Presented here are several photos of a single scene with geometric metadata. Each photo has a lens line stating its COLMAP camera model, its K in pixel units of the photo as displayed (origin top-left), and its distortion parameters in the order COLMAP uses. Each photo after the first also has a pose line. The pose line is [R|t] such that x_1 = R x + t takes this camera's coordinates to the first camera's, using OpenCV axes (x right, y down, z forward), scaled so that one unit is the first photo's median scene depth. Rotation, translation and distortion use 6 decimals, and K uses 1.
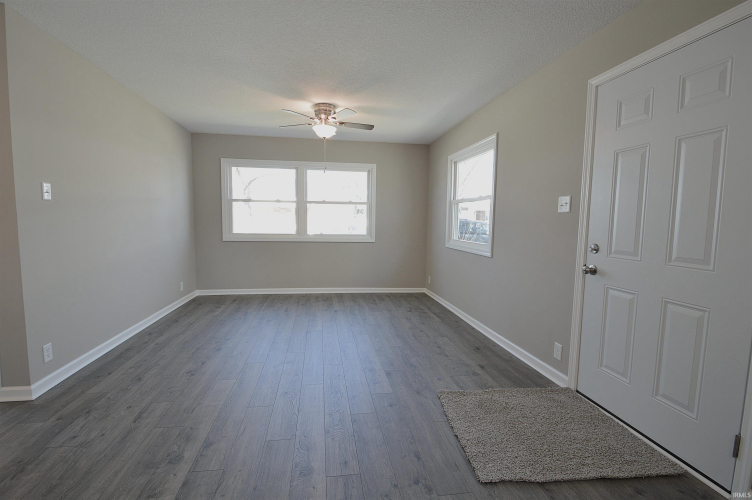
lens RADIAL K [[337.7, 0, 353.6], [0, 337.7, 247.0], [0, 0, 1]] dist [0.000907, -0.002288]
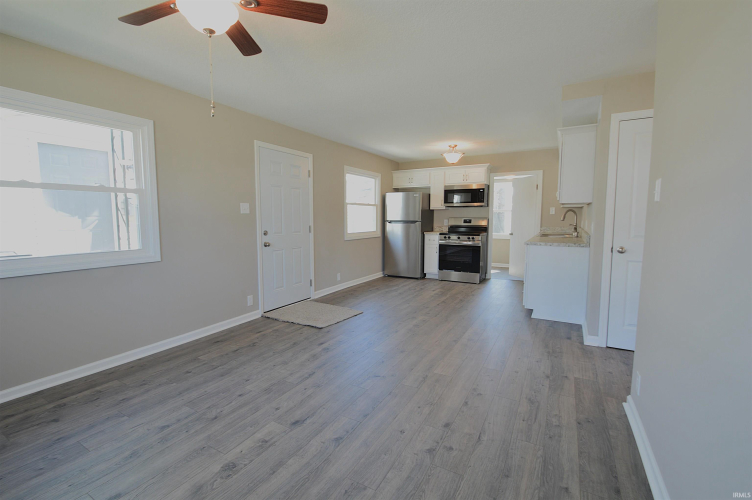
lens RADIAL K [[337.7, 0, 380.8], [0, 337.7, 252.9], [0, 0, 1]] dist [0.000907, -0.002288]
pose [[-0.825949, -0.071048, 0.559250, -0.710524], [0.039602, 0.982264, 0.183275, -0.165204], [-0.562352, 0.173523, -0.808486, 1.722977]]
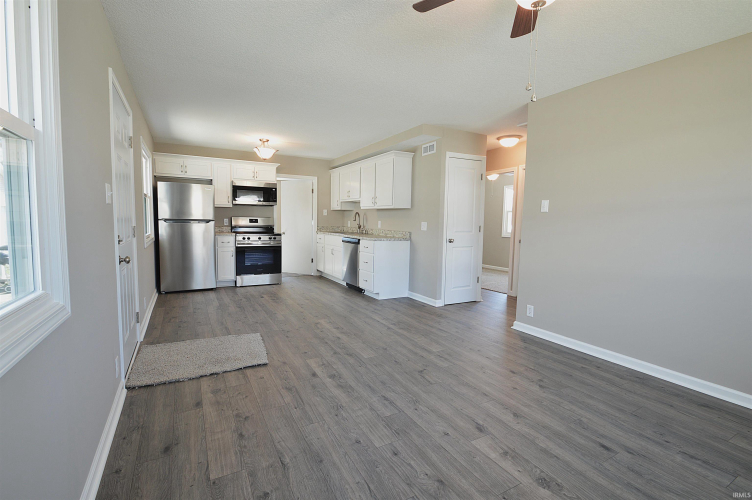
lens RADIAL K [[337.7, 0, 373.4], [0, 337.7, 244.1], [0, 0, 1]] dist [0.000907, -0.002288]
pose [[-0.917325, 0.001069, -0.398138, 0.316209], [-0.061832, 0.987481, 0.145115, -0.145054], [0.393309, 0.157735, -0.905774, 1.787975]]
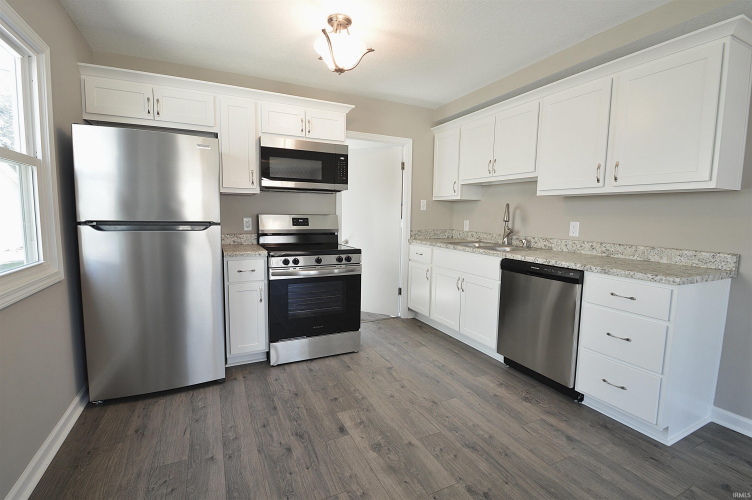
lens RADIAL K [[355.0, 0, 376.7], [0, 355.0, 242.0], [0, 0, 1]] dist [0.005665, -0.000532]
pose [[-0.938607, 0.002126, -0.344983, 0.323096], [-0.053575, 0.986951, 0.151846, -0.047698], [0.340804, 0.161006, -0.926245, 0.586382]]
